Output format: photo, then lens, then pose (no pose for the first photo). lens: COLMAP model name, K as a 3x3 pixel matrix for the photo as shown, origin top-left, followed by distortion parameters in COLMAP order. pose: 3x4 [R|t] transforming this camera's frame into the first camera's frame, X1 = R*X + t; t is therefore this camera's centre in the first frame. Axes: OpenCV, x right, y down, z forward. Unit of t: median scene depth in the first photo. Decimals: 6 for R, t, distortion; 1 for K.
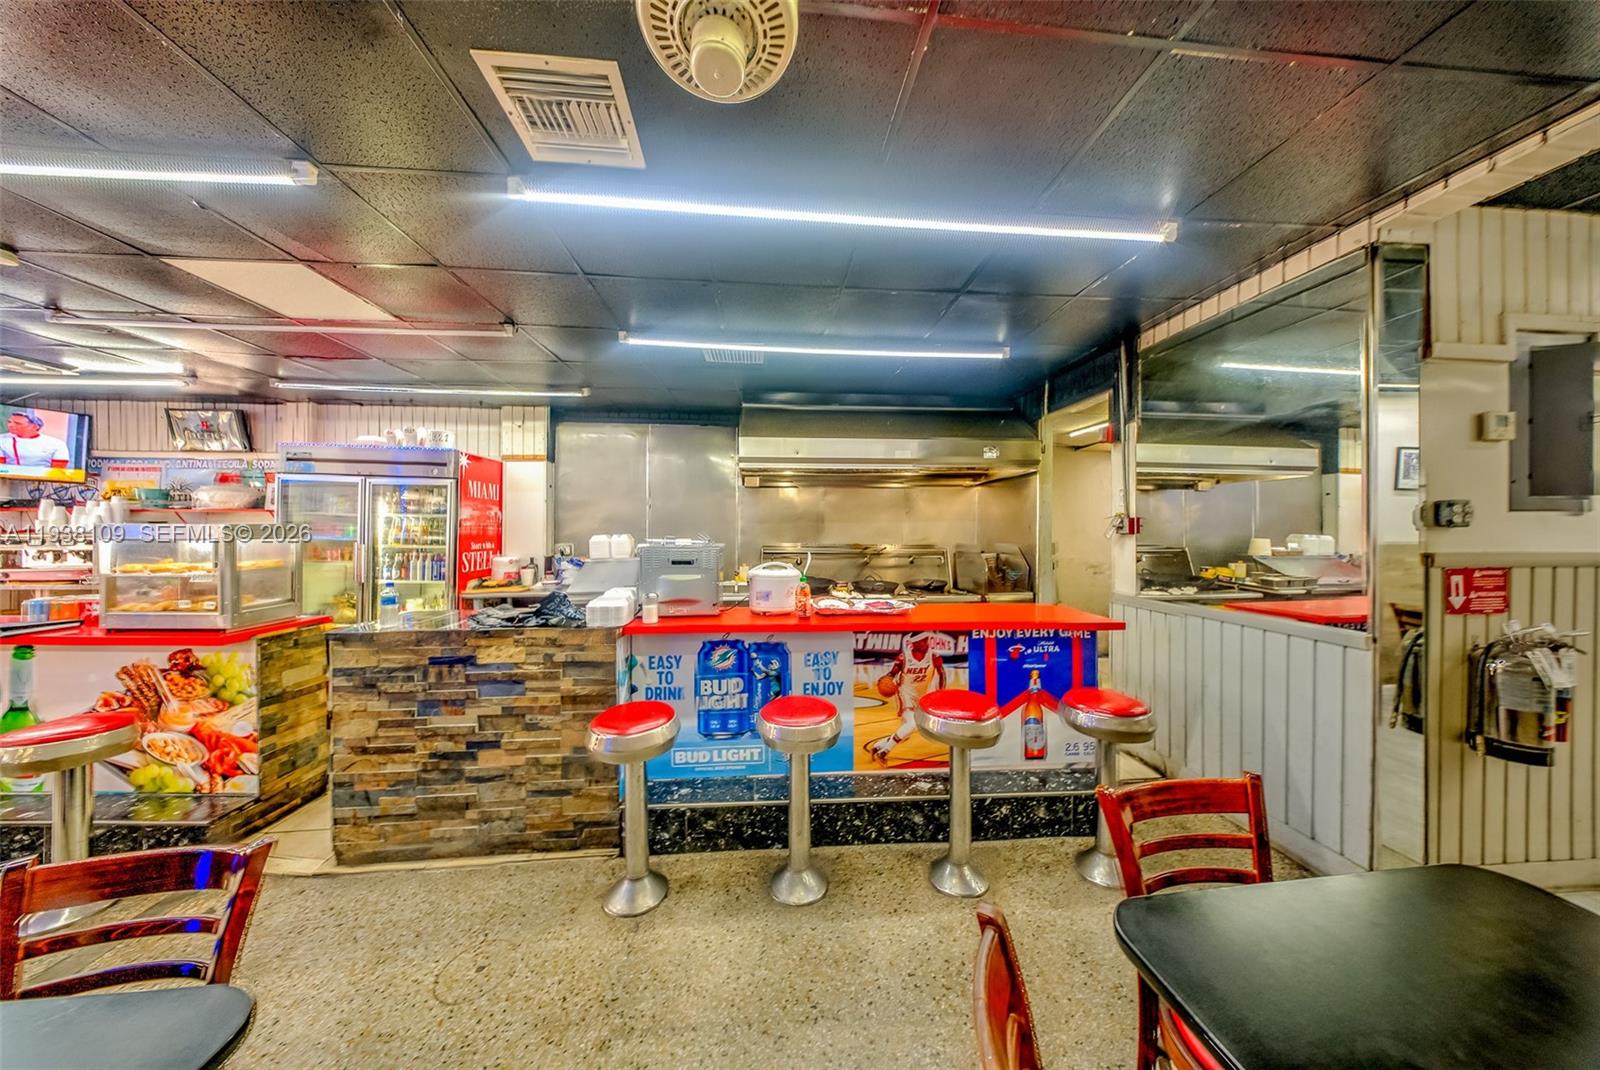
lens RADIAL K [[470.9, 0, 798.9], [0, 470.9, 532.2], [0, 0, 1]] dist [0.007622, 0.000014]
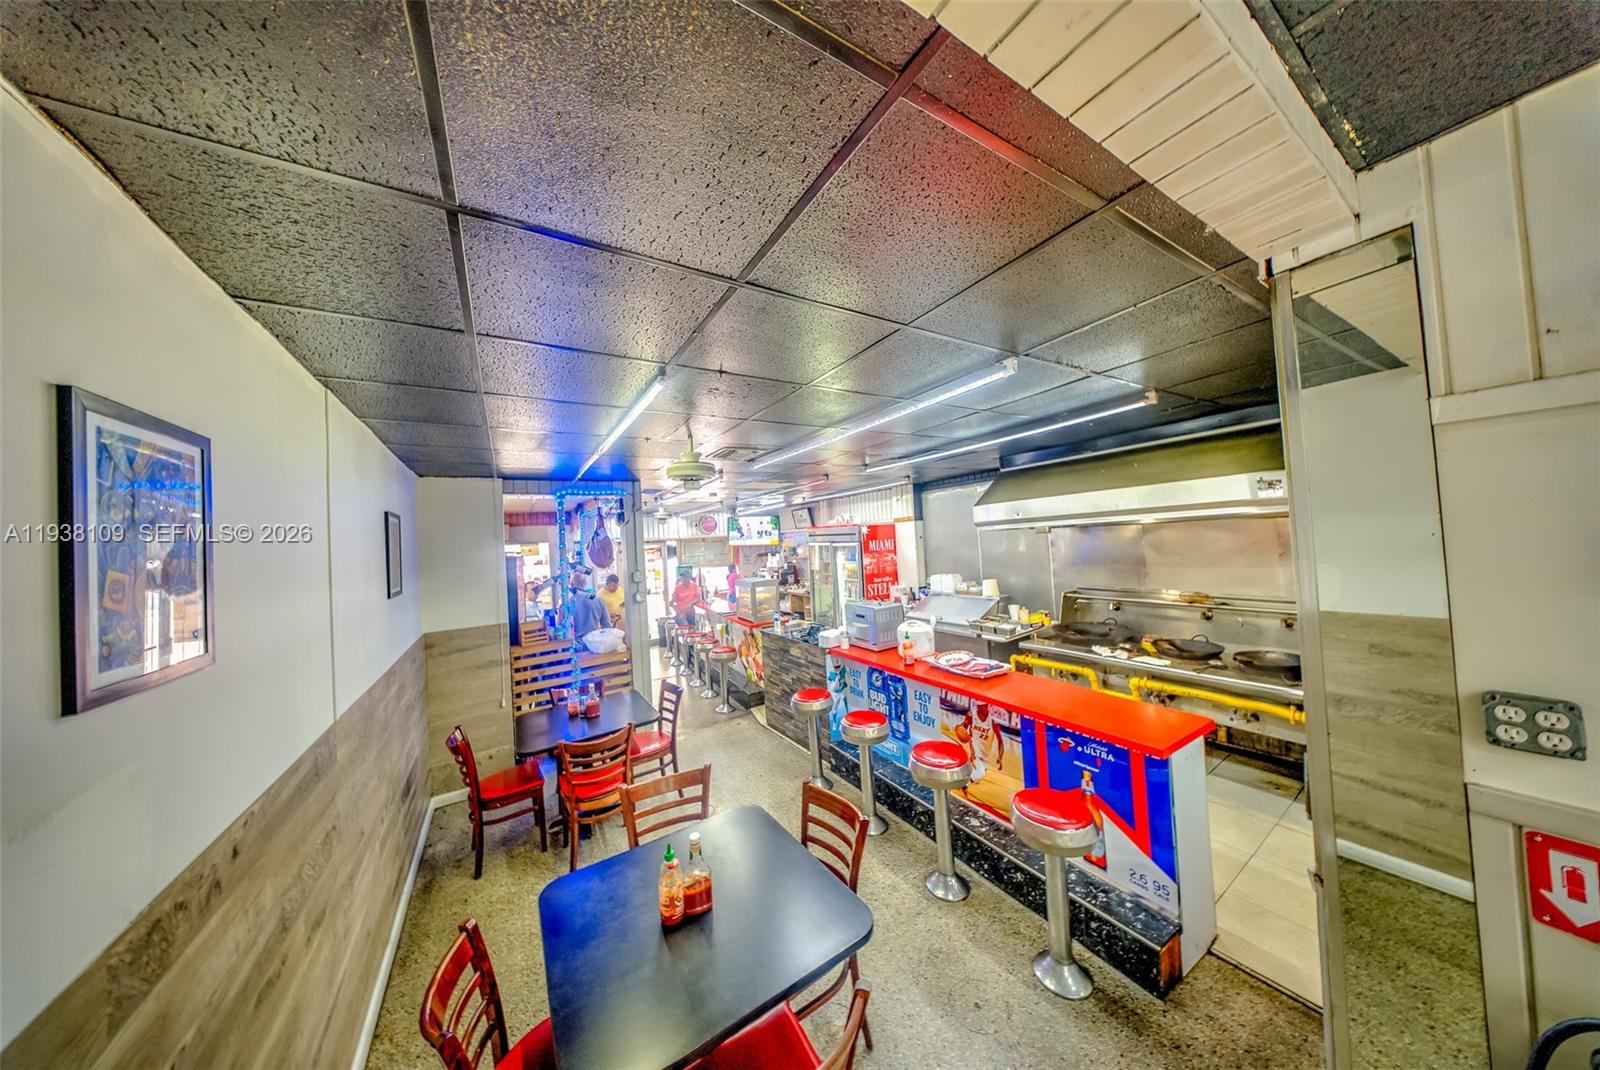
lens RADIAL K [[470.9, 0, 798.9], [0, 470.9, 532.2], [0, 0, 1]] dist [0.007622, 0.000014]
pose [[0.450439, -0.038931, -0.891958, 1.134930], [0.053844, 0.998415, -0.016387, -0.214300], [0.891182, -0.040645, 0.451821, 0.060421]]
